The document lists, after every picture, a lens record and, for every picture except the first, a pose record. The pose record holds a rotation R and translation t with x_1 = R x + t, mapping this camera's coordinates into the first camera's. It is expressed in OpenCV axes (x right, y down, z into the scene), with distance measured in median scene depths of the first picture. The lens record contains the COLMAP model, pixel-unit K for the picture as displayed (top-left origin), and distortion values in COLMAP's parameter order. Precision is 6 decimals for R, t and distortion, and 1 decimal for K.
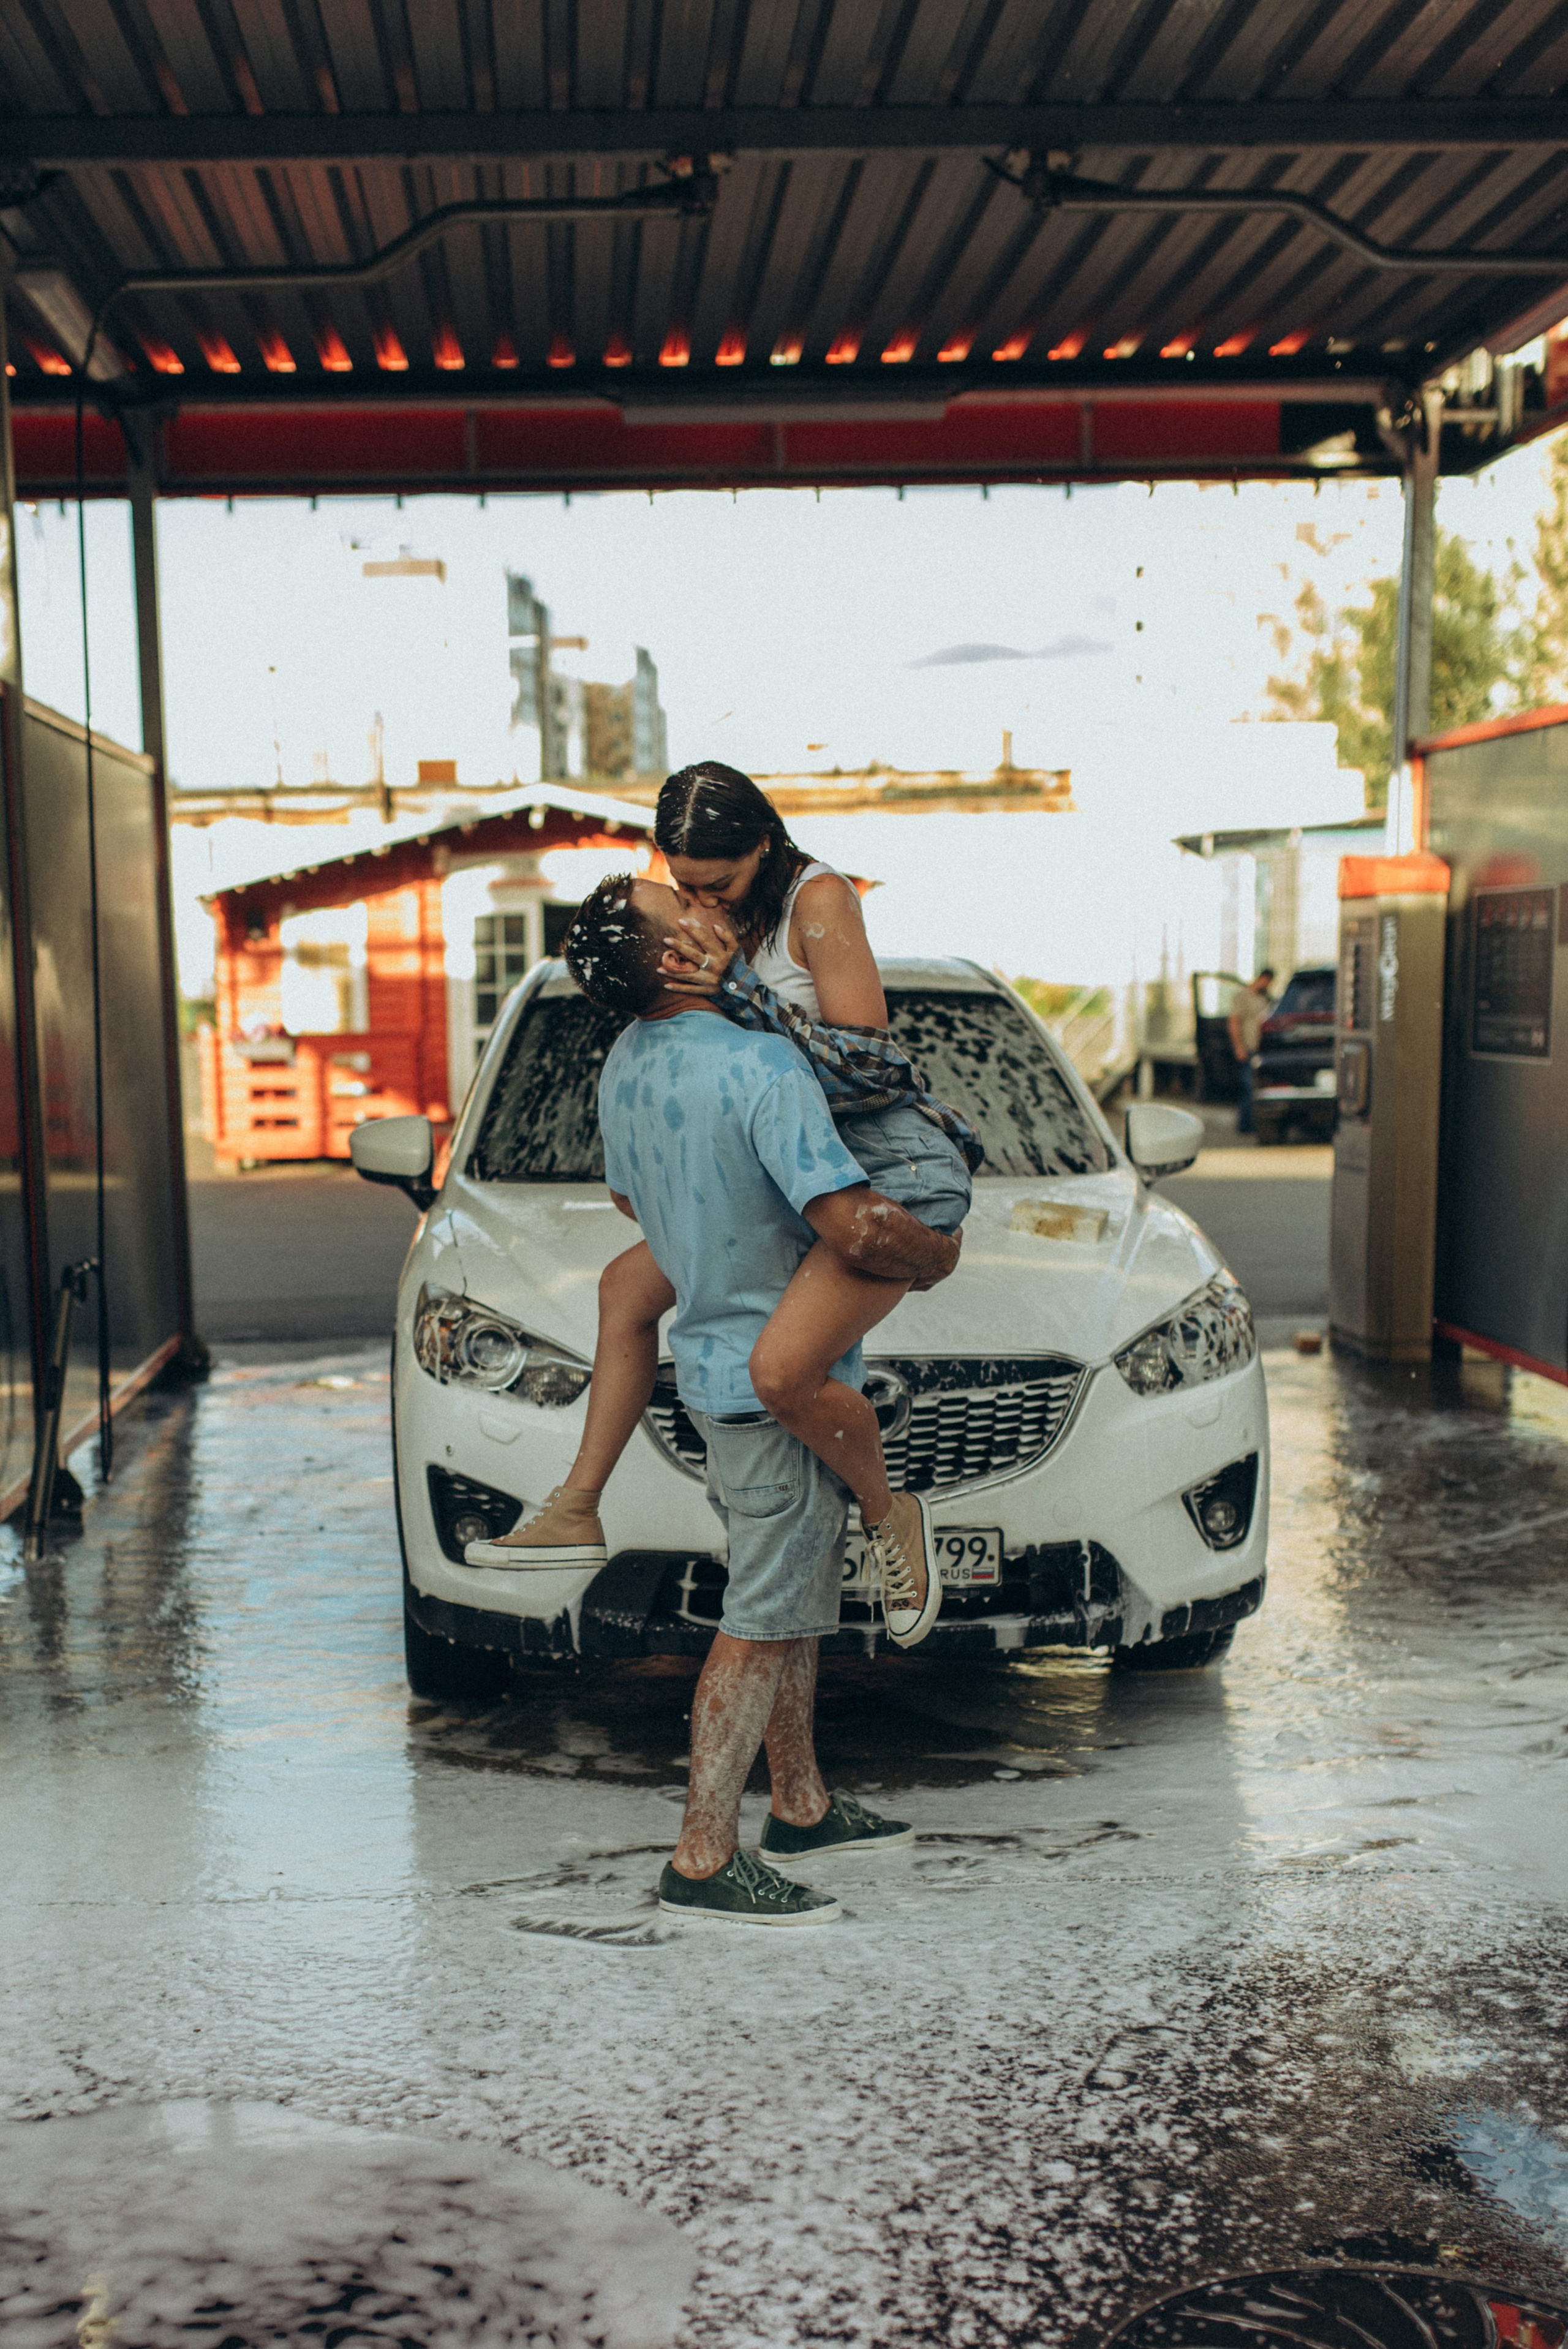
lens RADIAL K [[2647.8, 0, 680.7], [0, 2647.8, 1405.3], [0, 0, 1]] dist [0.001962, 0.001812]
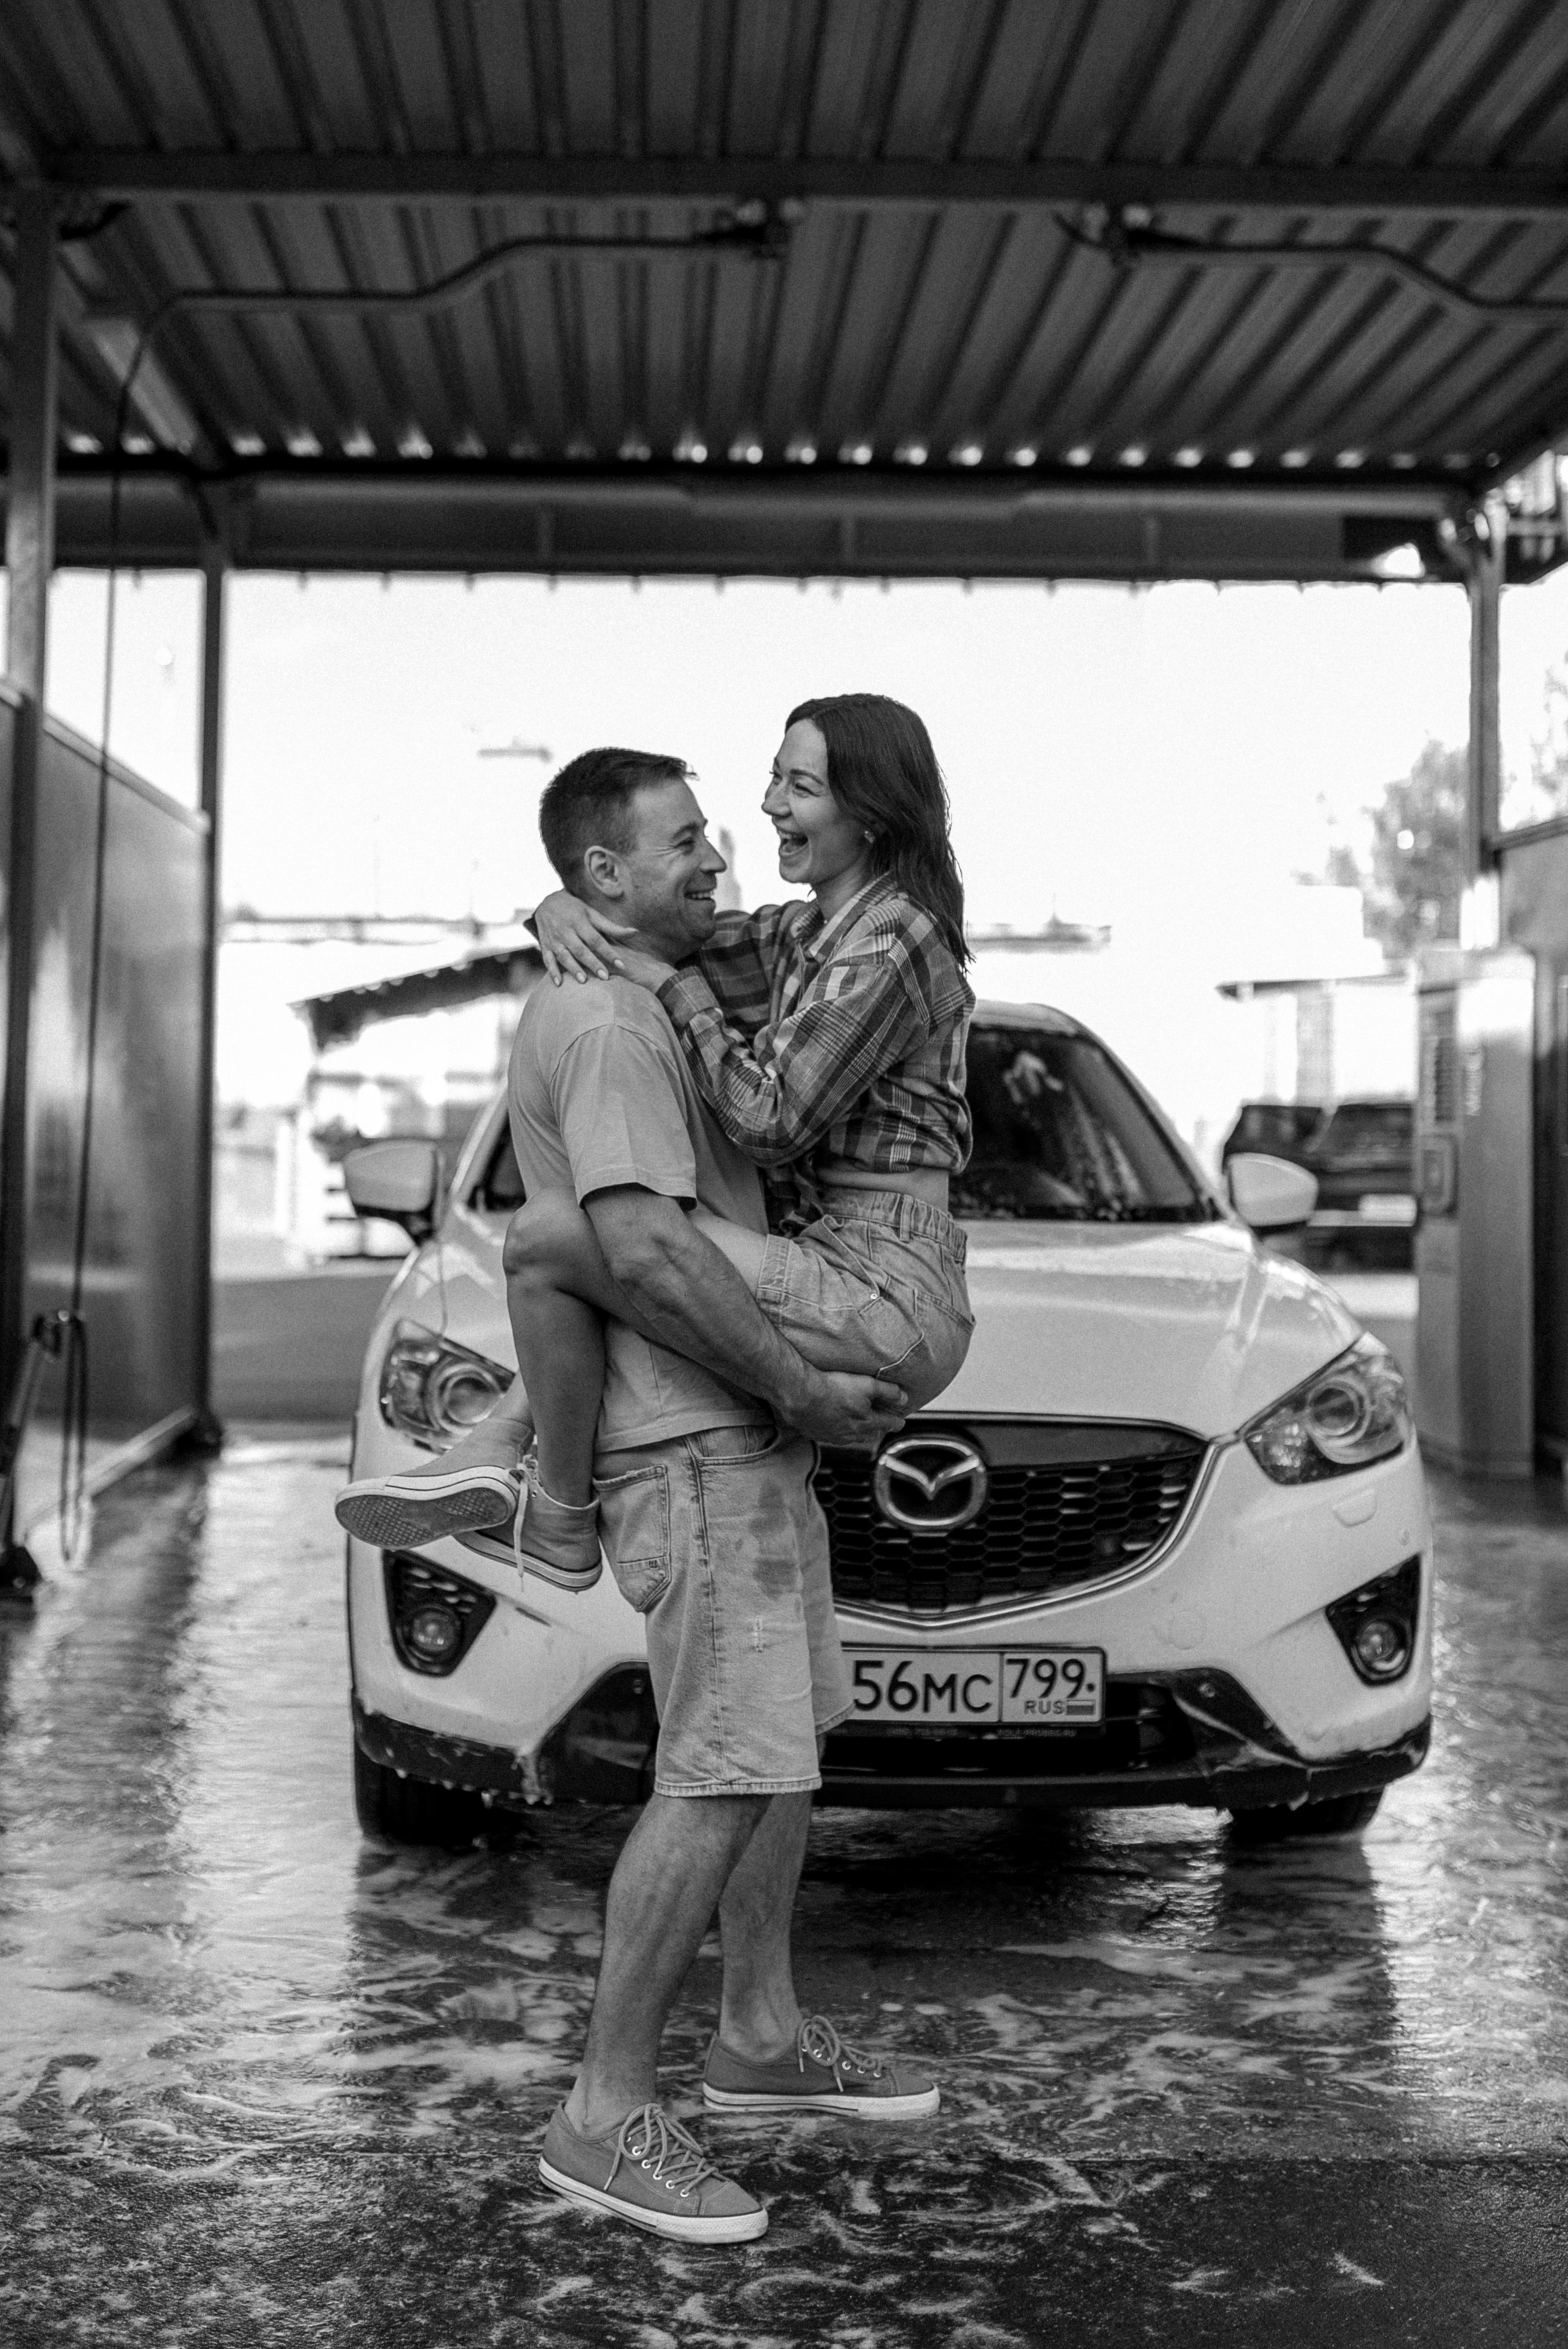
lens RADIAL K [[2458.2, 0, 706.5], [0, 2458.2, 1024.2], [0, 0, 1]] dist [0.000938, 0.003811]
pose [[0.999451, 0.027287, -0.018809, 0.008078], [-0.030449, 0.980113, -0.196092, 0.007609], [0.013084, 0.196557, 0.980405, 0.163289]]
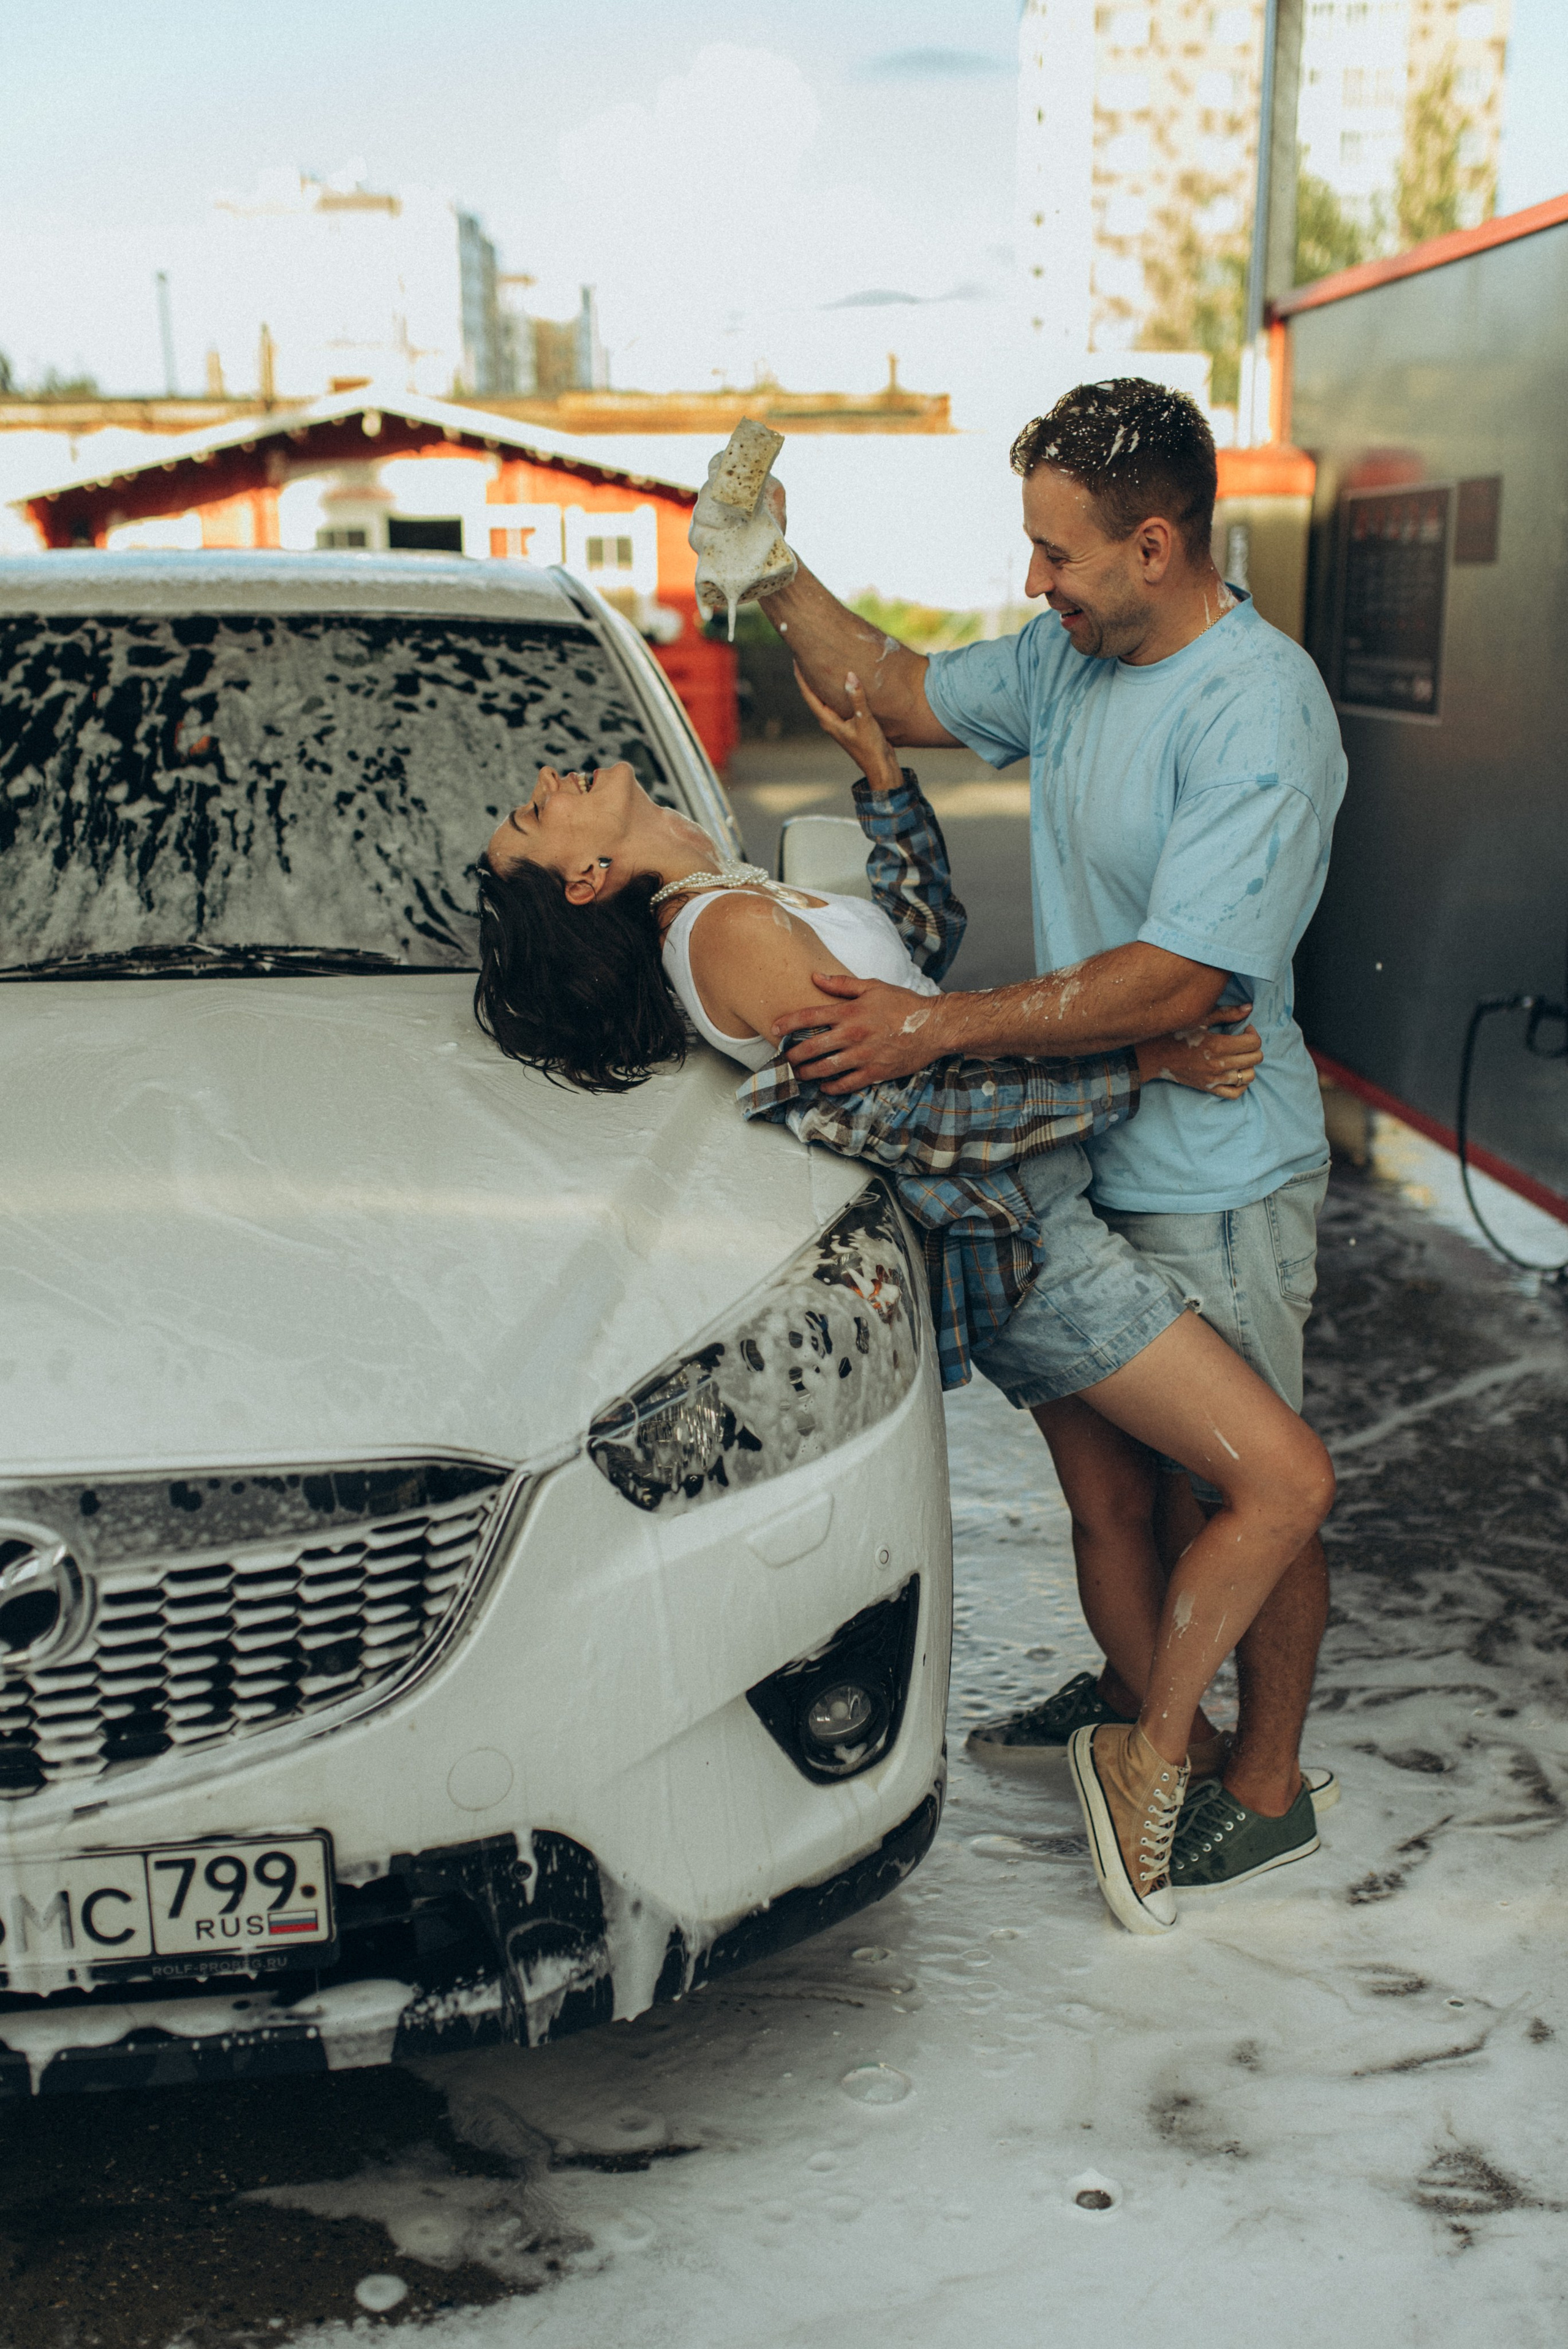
lens RADIAL K [[2424.7, 0, 791.0], [0, 2424.7, 1252.9], [0, 0, 1]] dist [-0.020979, -0.010985]
pose [[0.997148, -0.008773, 0.074964, 0.111325], [0.000931, 0.994575, 0.104014, -0.062741], [-0.075470, -0.103647, 0.991747, 0.385614]]
